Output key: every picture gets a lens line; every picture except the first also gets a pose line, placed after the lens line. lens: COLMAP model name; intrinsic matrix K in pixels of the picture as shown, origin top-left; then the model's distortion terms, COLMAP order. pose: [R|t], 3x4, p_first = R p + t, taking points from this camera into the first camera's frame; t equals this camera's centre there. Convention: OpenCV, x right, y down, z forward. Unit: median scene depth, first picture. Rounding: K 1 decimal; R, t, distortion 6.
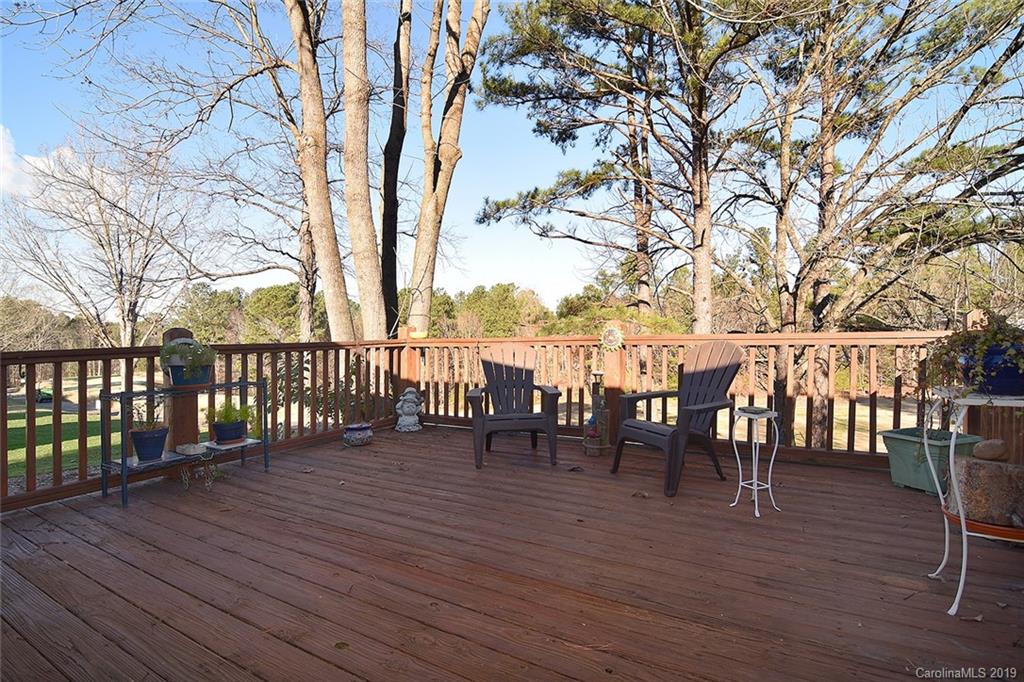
lens RADIAL K [[495.2, 0, 509.2], [0, 495.2, 340.9], [0, 0, 1]] dist [-0.017490, -0.005220]
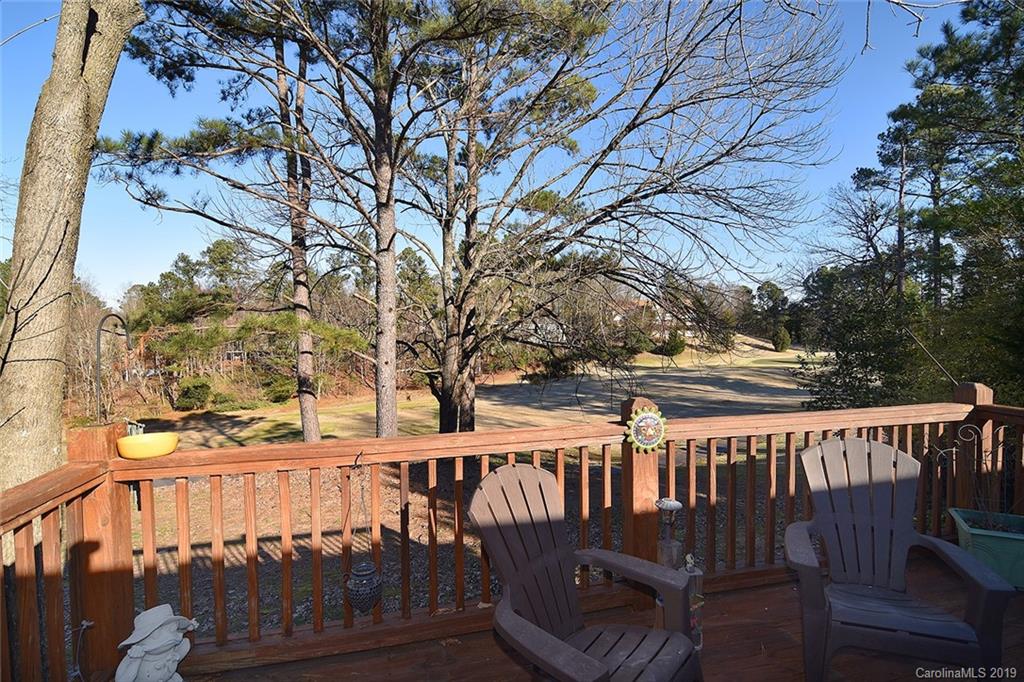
lens RADIAL K [[495.2, 0, 517.0], [0, 495.2, 357.0], [0, 0, 1]] dist [-0.017490, -0.005220]
pose [[0.699673, -0.027114, 0.713948, -0.073323], [-0.000025, 0.999279, 0.037975, -0.025993], [-0.714463, -0.026587, 0.699168, 0.159121]]
